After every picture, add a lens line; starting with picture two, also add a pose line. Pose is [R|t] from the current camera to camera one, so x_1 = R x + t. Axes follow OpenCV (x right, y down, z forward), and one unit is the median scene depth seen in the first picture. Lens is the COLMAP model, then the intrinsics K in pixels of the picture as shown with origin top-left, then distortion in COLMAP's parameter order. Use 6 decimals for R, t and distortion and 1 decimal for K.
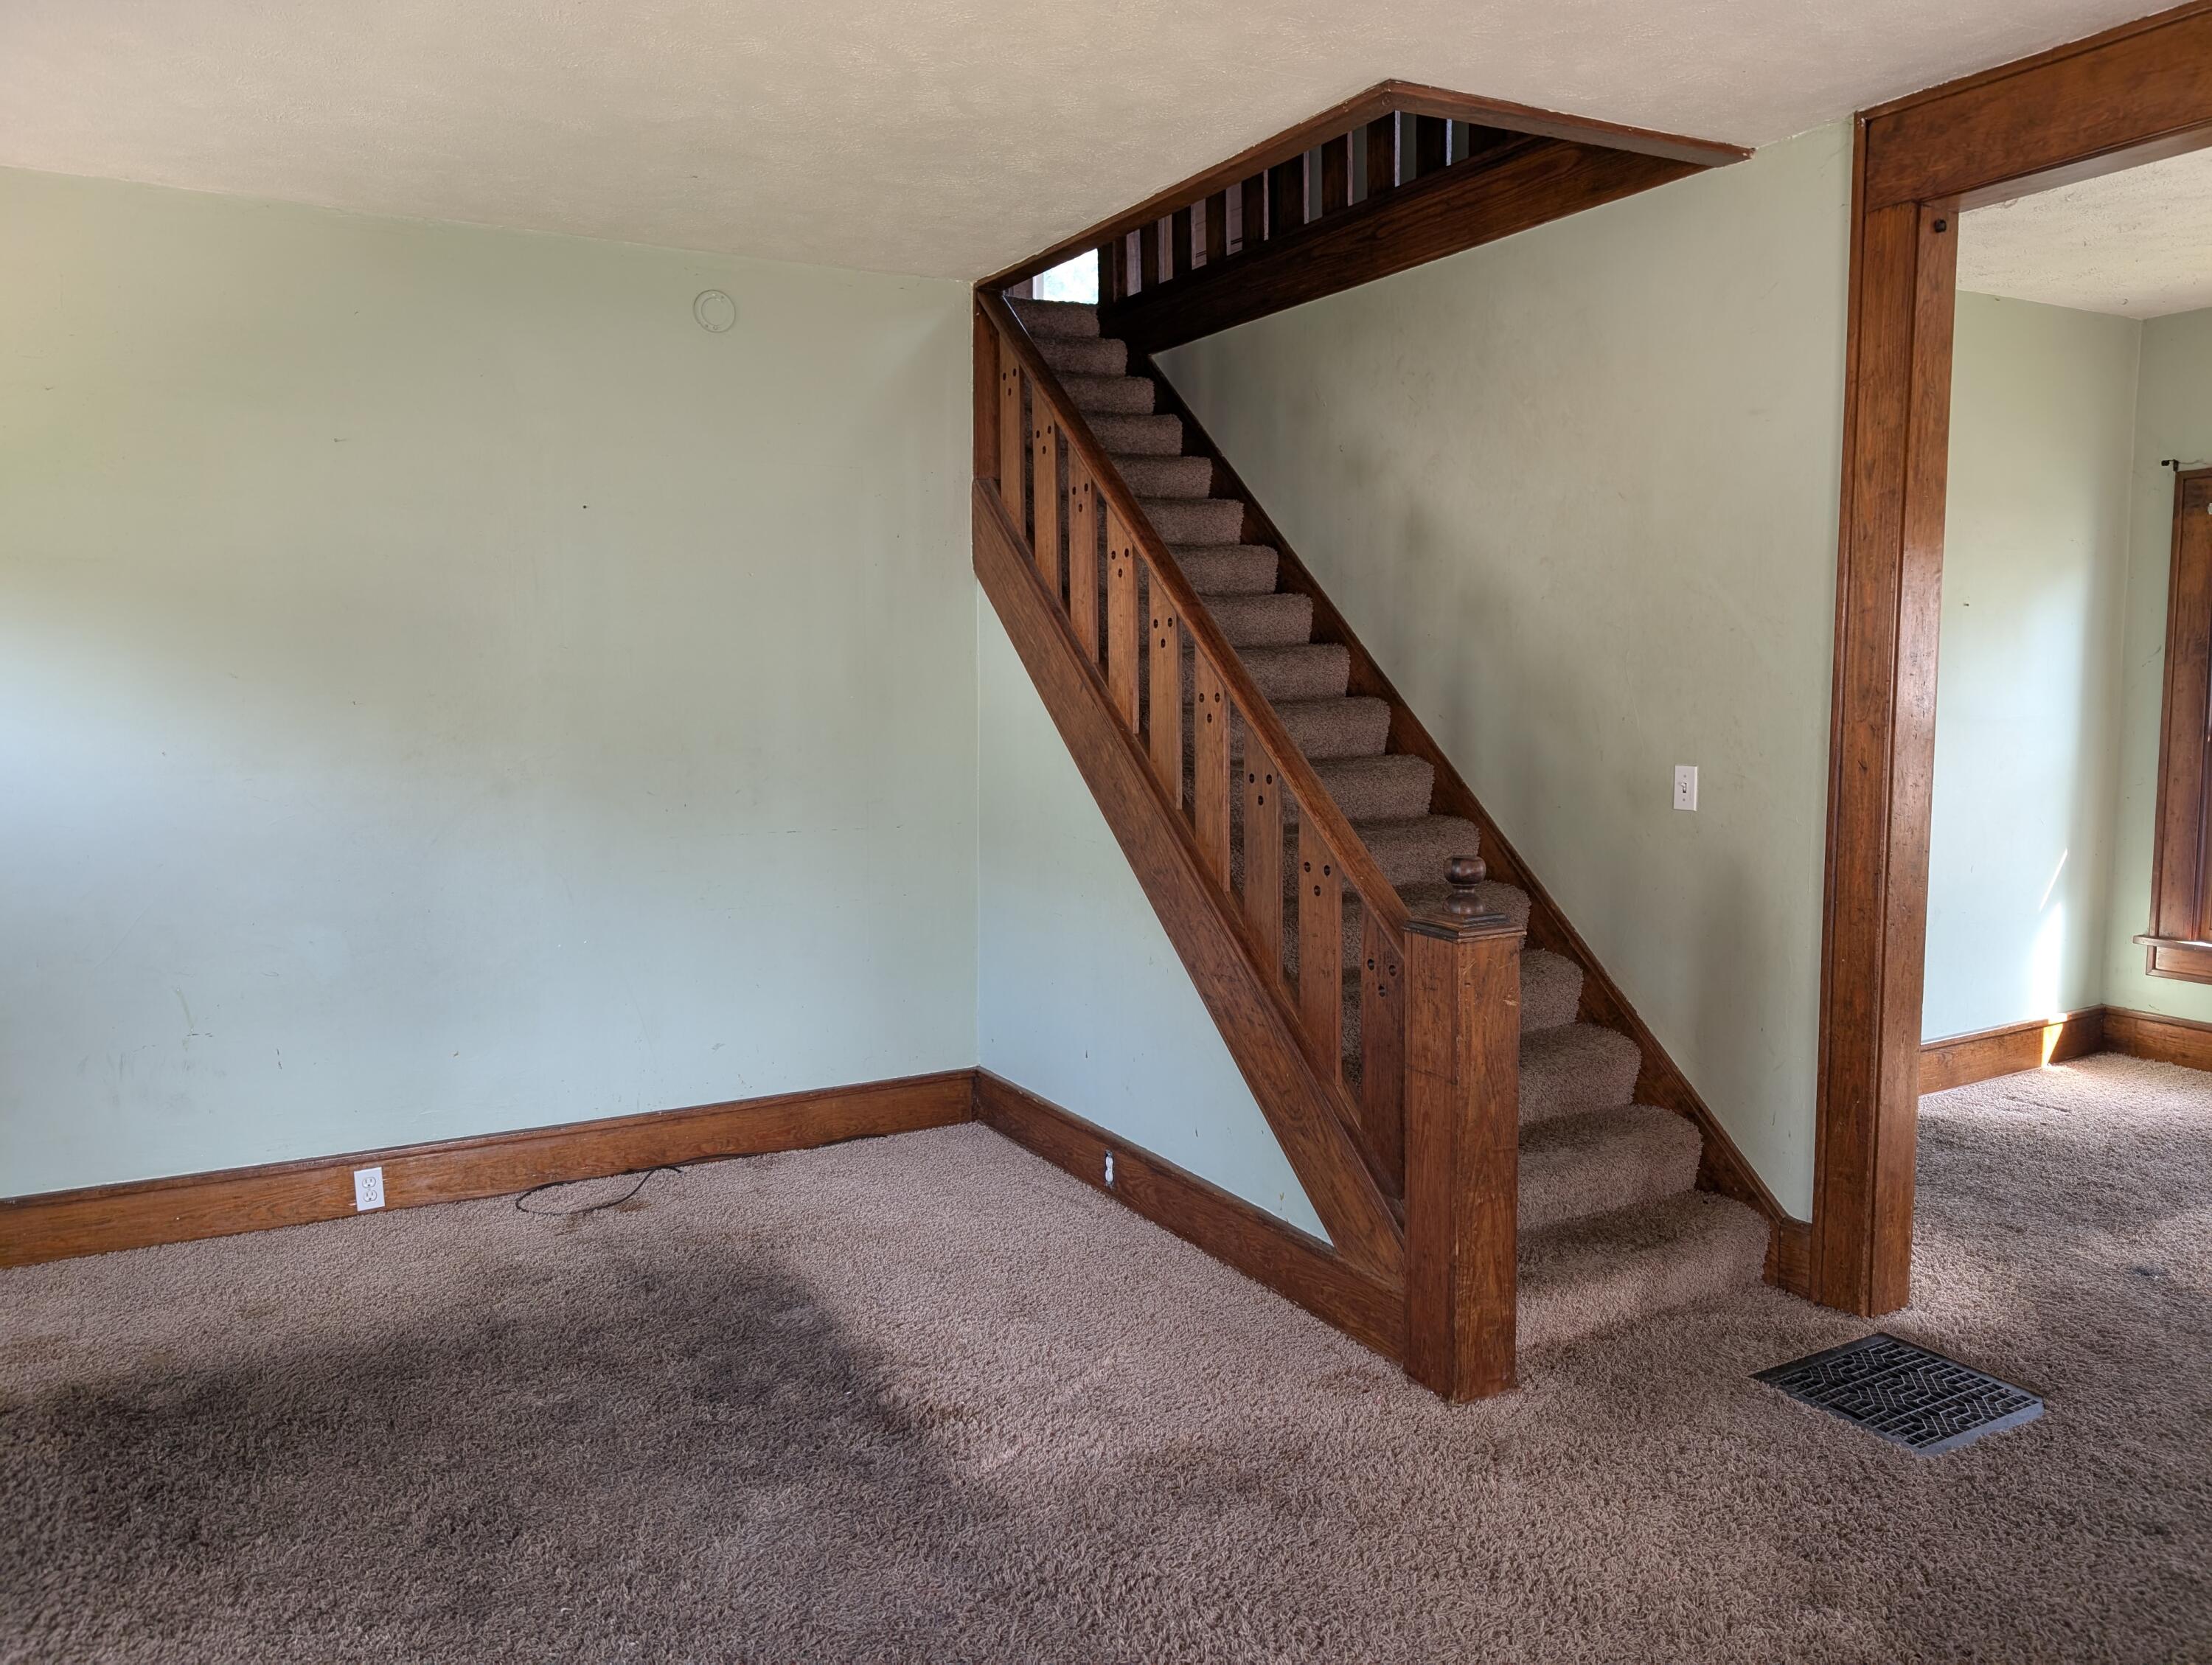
lens RADIAL K [[1575.1, 0, 1104.1], [0, 1575.1, 823.4], [0, 0, 1]] dist [0.008626, -0.007427]
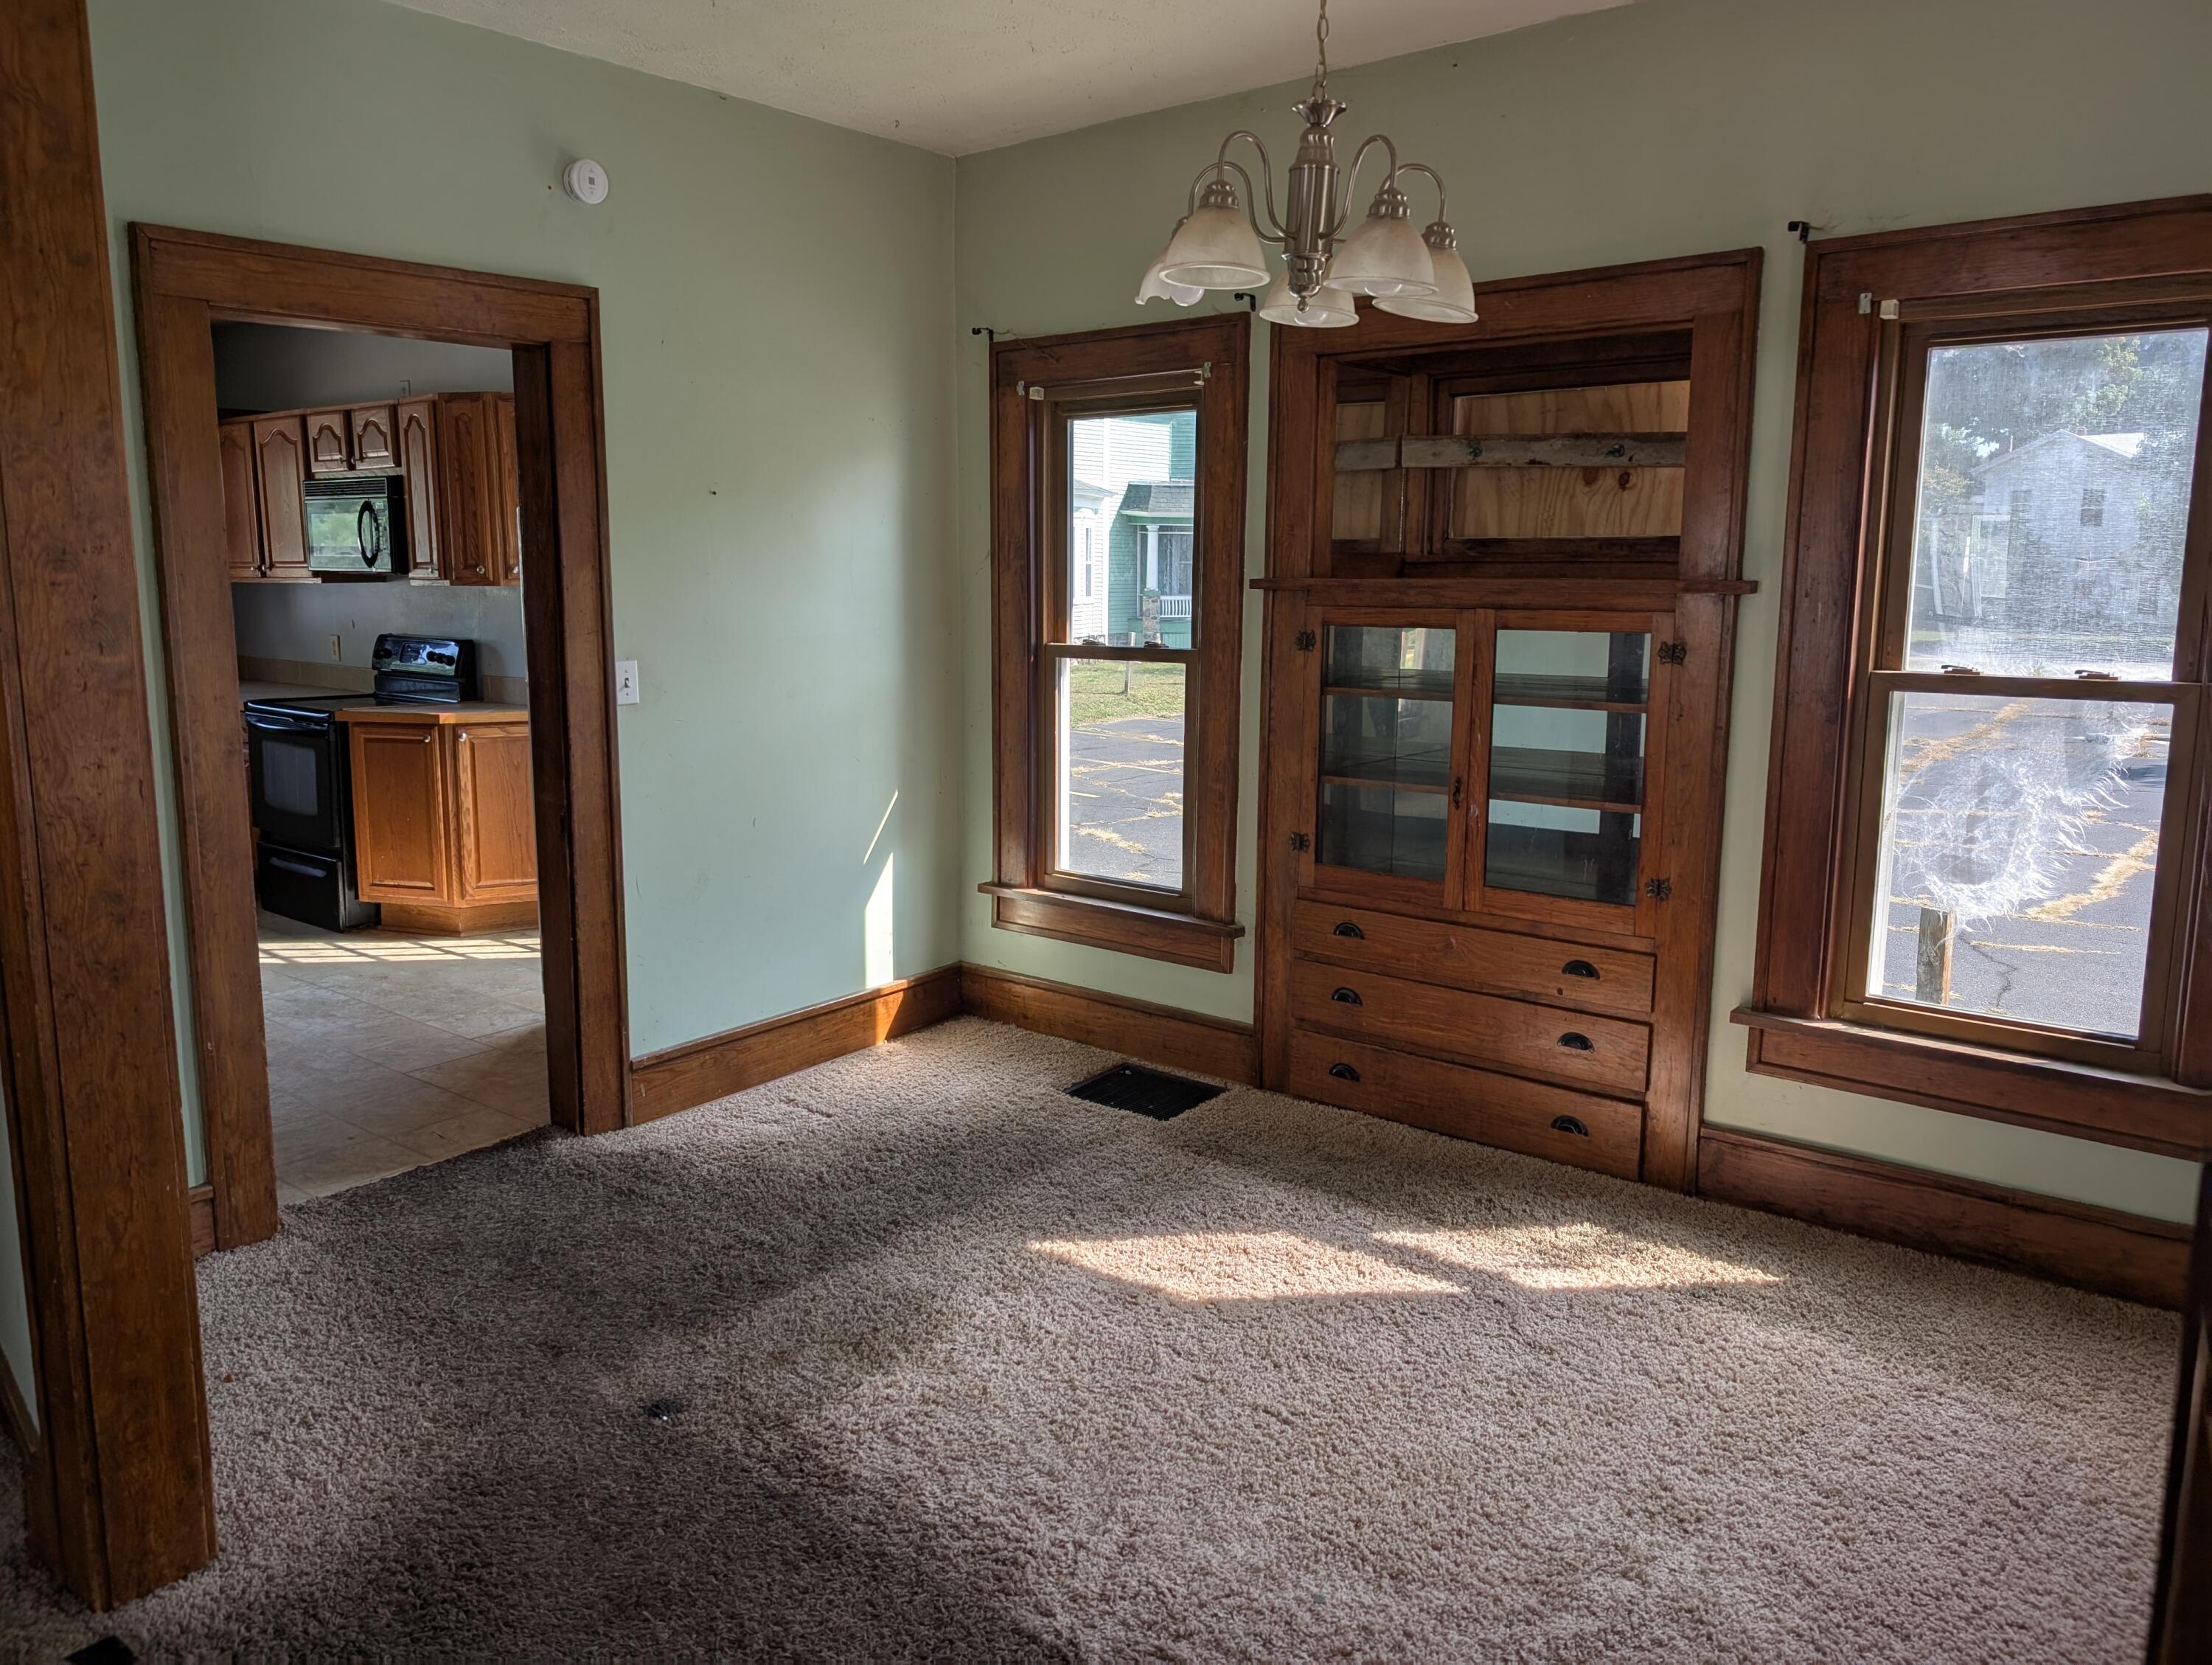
lens RADIAL K [[1575.1, 0, 1102.0], [0, 1575.1, 815.2], [0, 0, 1]] dist [0.008626, -0.007427]
pose [[0.923540, -0.051325, 0.380052, 0.398105], [0.029363, 0.997558, 0.063366, -0.020162], [-0.382376, -0.047361, 0.922792, 0.179017]]
